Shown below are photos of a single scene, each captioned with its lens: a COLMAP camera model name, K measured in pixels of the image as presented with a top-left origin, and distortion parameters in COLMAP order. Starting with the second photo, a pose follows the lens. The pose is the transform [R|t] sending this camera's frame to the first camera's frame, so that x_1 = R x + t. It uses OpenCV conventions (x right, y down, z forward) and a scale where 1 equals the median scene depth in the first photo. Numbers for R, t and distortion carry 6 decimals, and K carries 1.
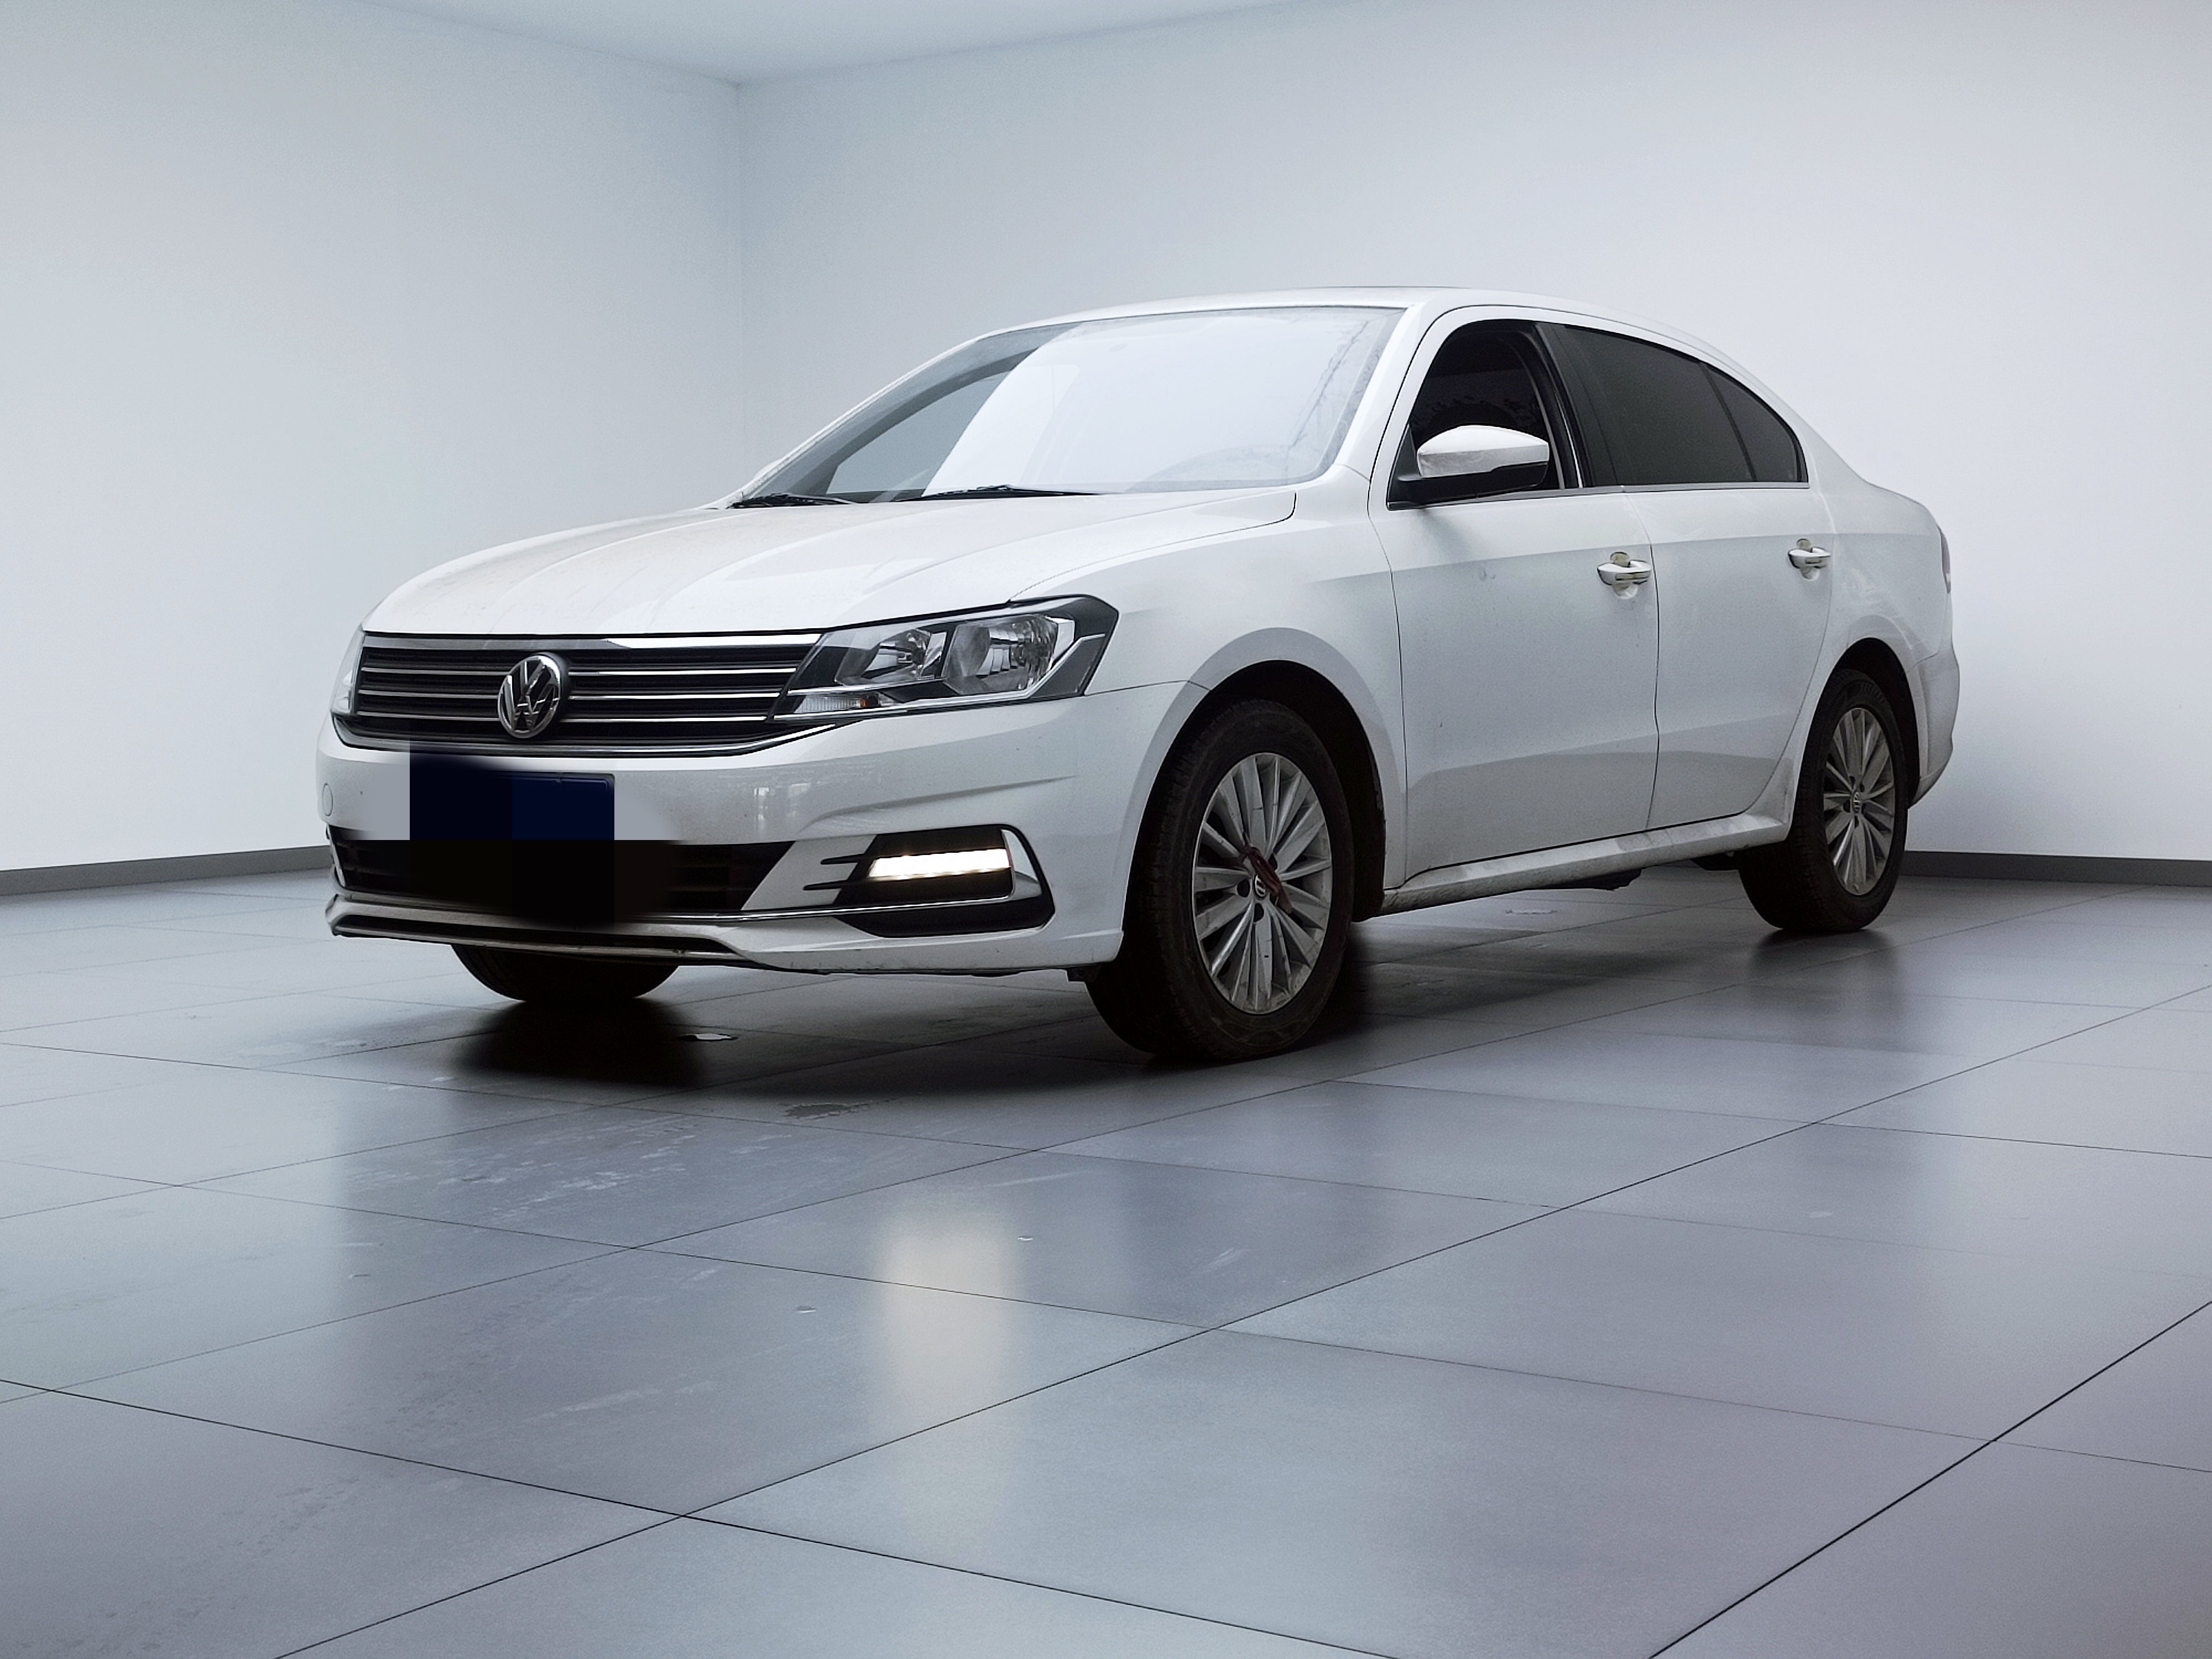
lens RADIAL K [[3108.0, 0, 1106.0], [0, 3108.0, 829.5], [0, 0, 1]] dist [0.292714, -0.011719]
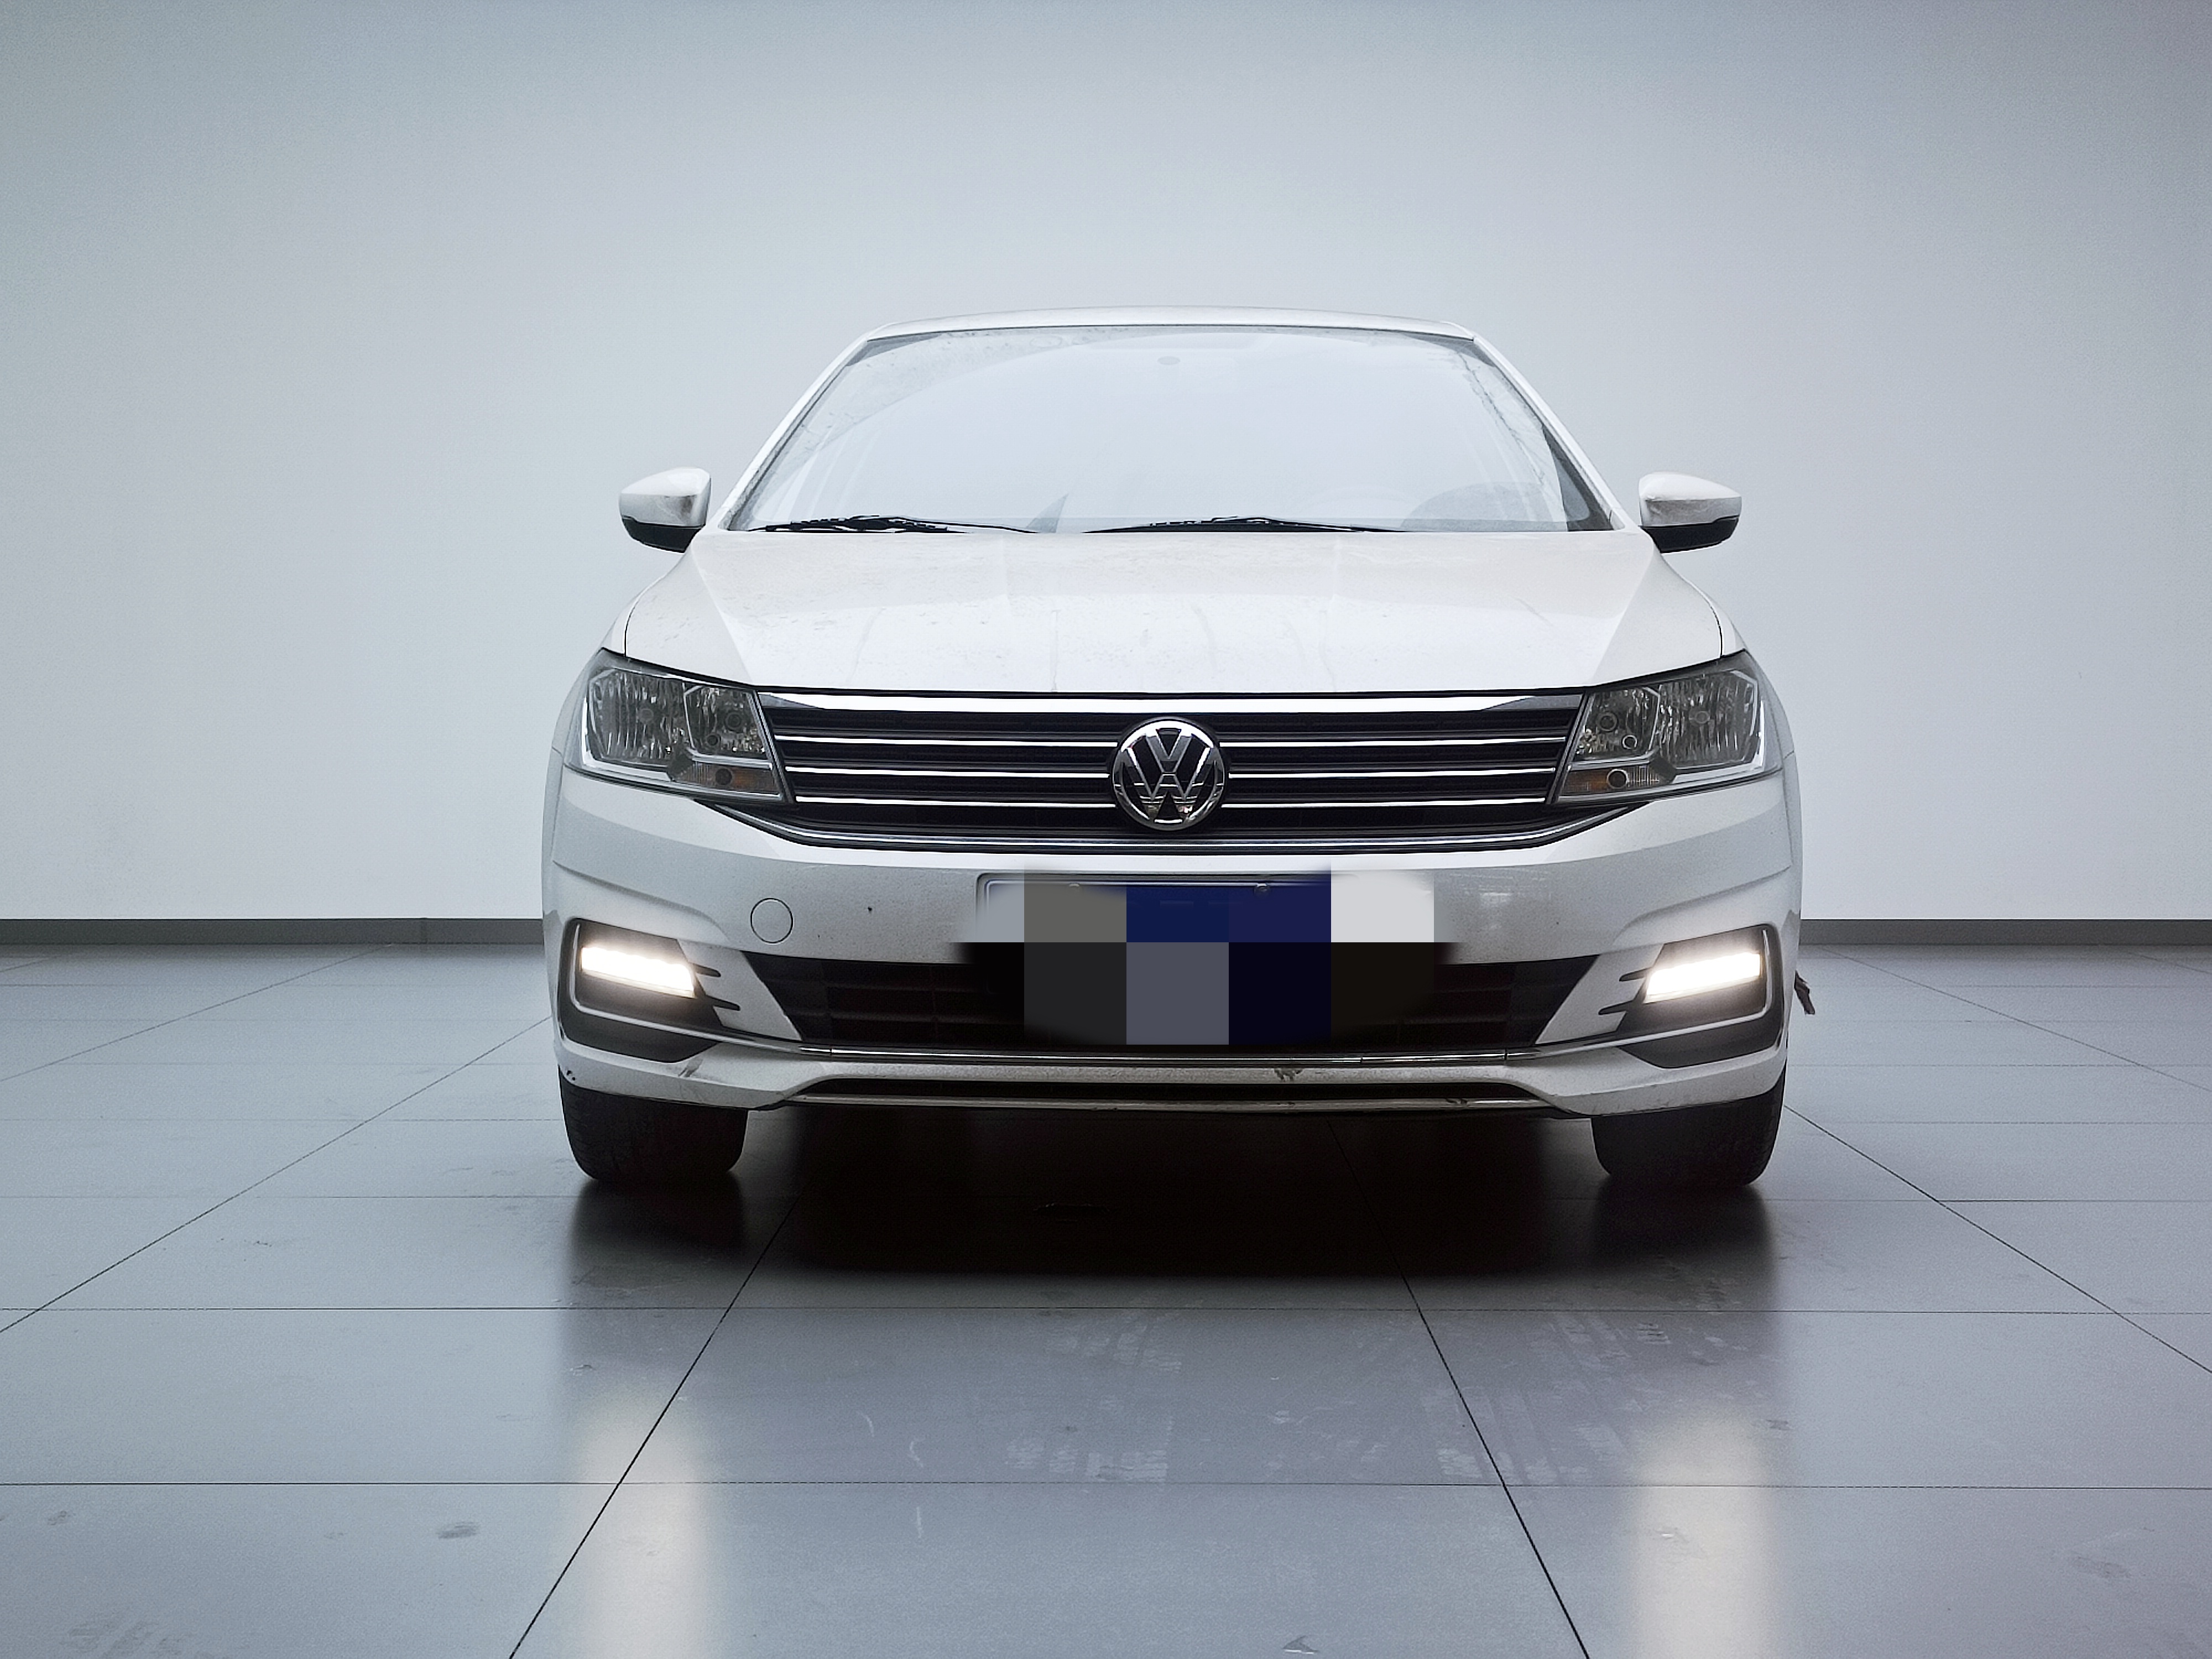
lens RADIAL K [[3108.0, 0, 1106.0], [0, 3108.0, 829.5], [0, 0, 1]] dist [0.292714, -0.011719]
pose [[0.826844, -0.015937, 0.562206, -0.623824], [0.027096, 0.999567, -0.011516, -0.021263], [-0.561778, 0.024755, 0.826917, 0.389566]]
